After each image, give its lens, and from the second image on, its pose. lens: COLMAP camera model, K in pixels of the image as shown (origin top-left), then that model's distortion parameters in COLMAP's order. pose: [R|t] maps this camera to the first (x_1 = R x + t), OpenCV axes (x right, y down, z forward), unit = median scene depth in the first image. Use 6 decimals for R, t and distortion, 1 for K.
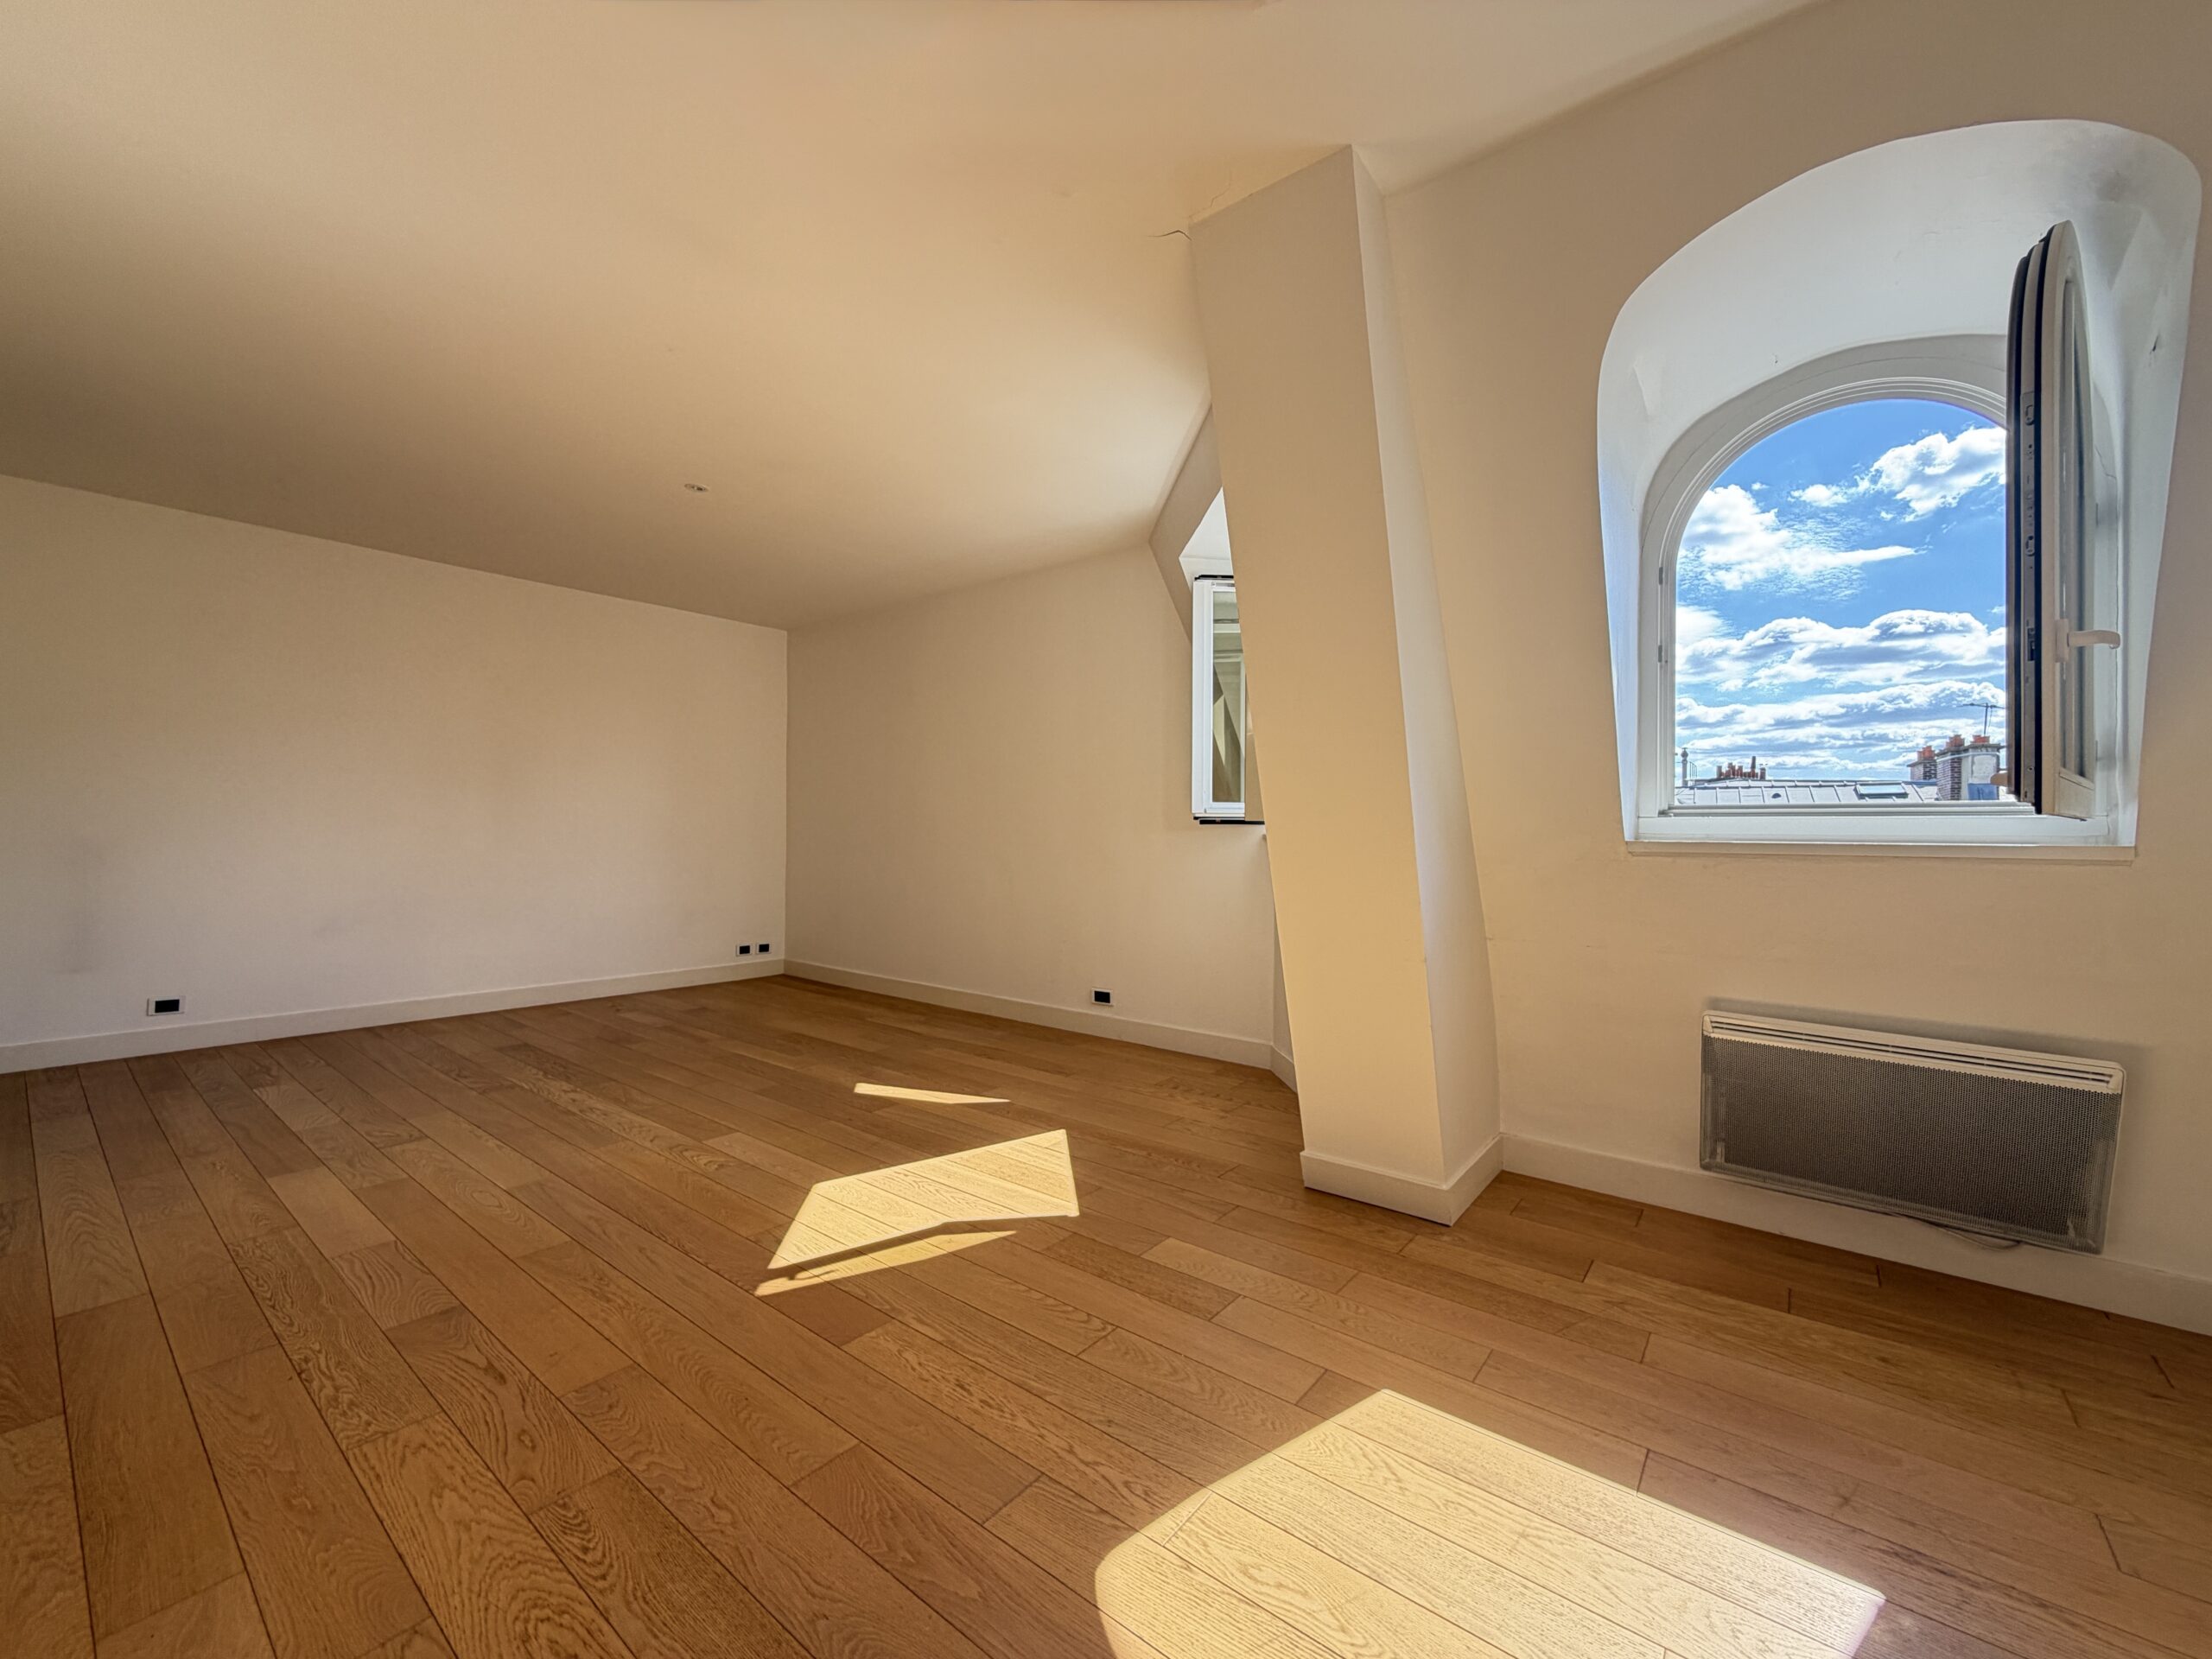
lens RADIAL K [[884.4, 0, 1113.4], [0, 884.4, 830.8], [0, 0, 1]] dist [0.001664, -0.000170]
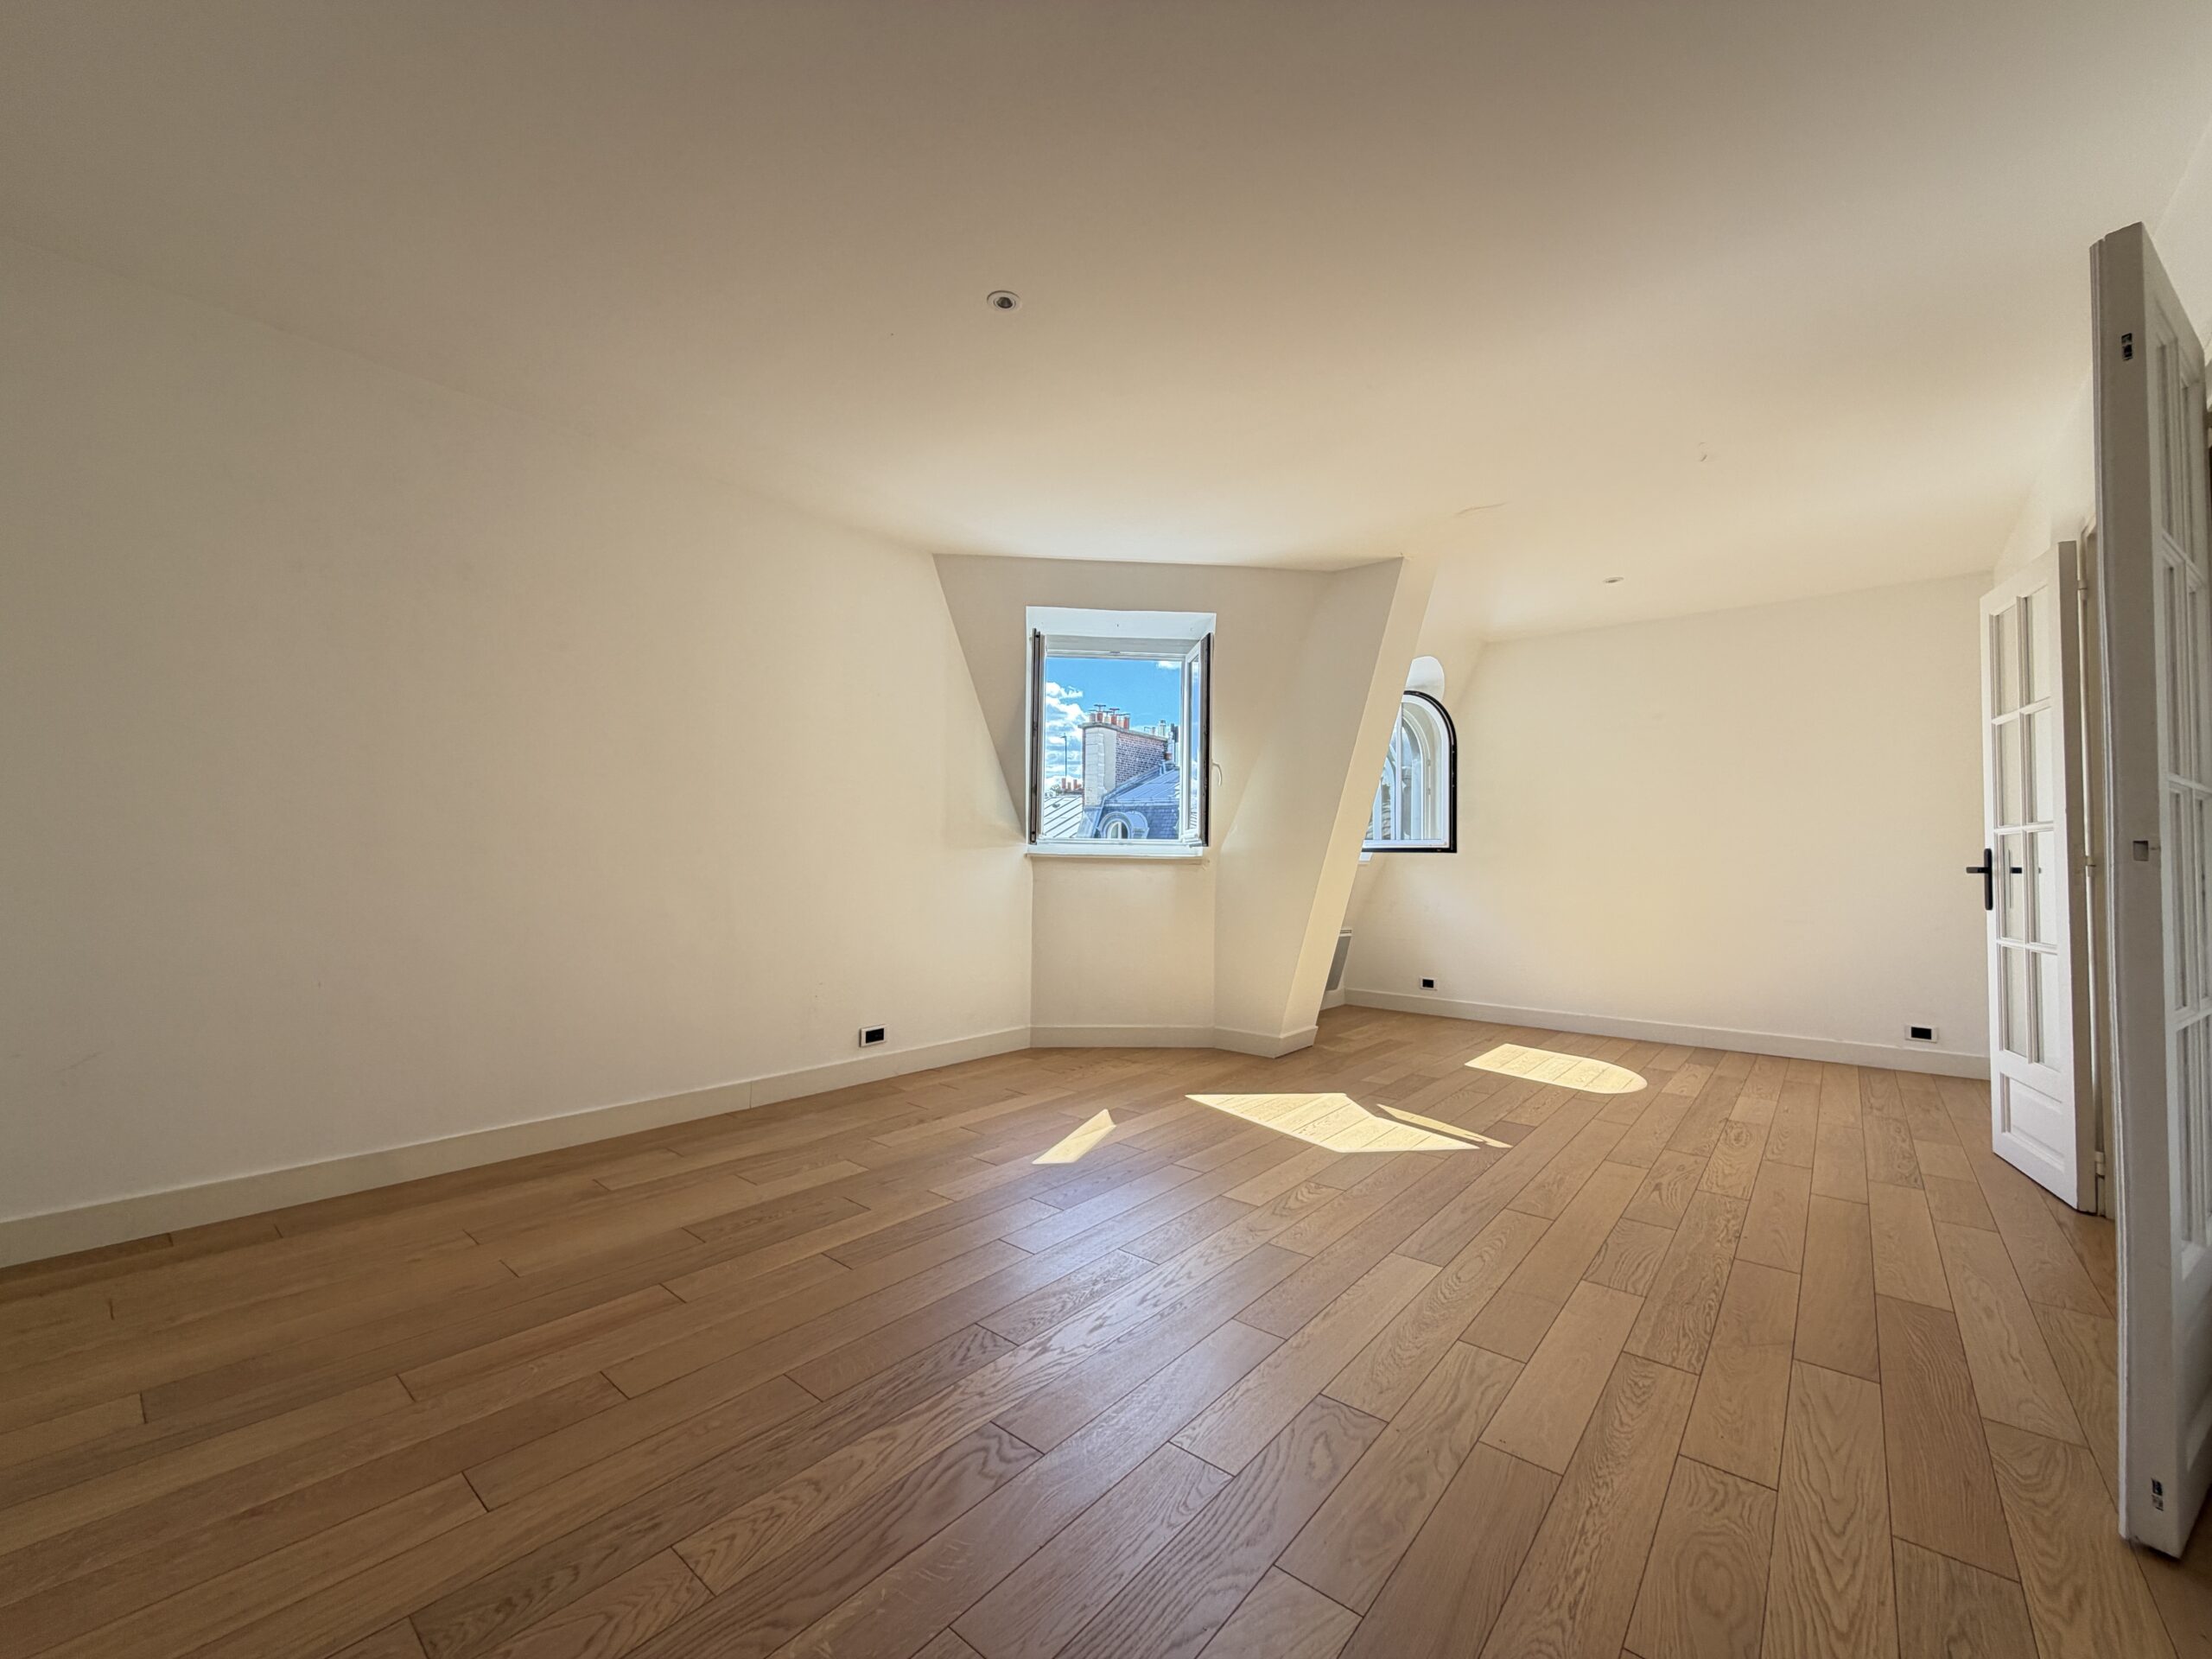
lens RADIAL K [[884.4, 0, 1124.1], [0, 884.4, 824.5], [0, 0, 1]] dist [0.001664, -0.000170]
pose [[0.013731, 0.033014, 0.999361, -1.590968], [-0.015856, 0.999336, -0.032795, 0.005820], [-0.999780, -0.015395, 0.014246, 1.322584]]
